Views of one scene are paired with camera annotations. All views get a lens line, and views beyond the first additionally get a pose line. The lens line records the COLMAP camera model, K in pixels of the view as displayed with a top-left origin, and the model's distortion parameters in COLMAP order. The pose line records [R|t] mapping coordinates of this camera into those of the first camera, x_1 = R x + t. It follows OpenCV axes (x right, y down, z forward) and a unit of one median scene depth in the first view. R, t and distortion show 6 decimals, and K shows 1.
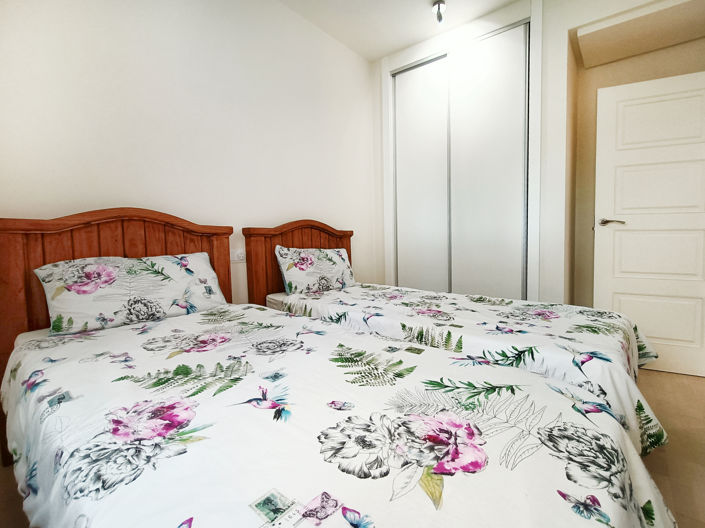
lens RADIAL K [[319.1, 0, 340.0], [0, 319.1, 244.9], [0, 0, 1]] dist [0.035569, 0.000242]
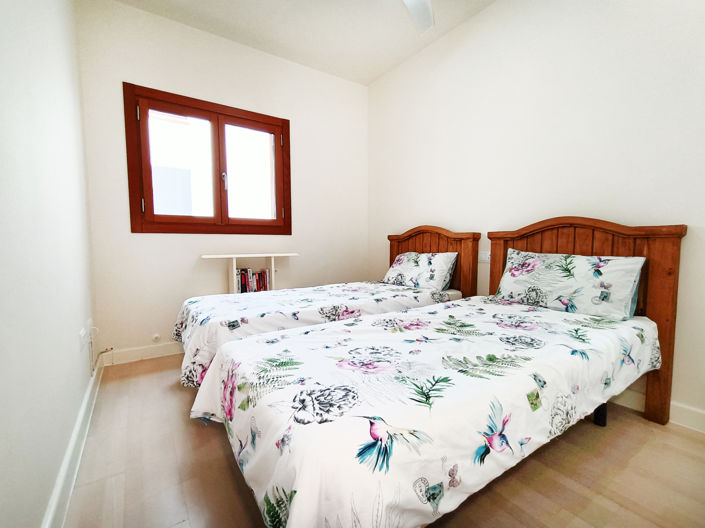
lens RADIAL K [[321.6, 0, 352.5], [0, 321.6, 264.0], [0, 0, 1]] dist [0.152845, 0.000056]
pose [[-0.220044, 0.062533, -0.973484, 1.307821], [-0.025367, 0.997239, 0.069792, -0.010536], [0.975160, 0.040052, -0.217850, 0.883265]]
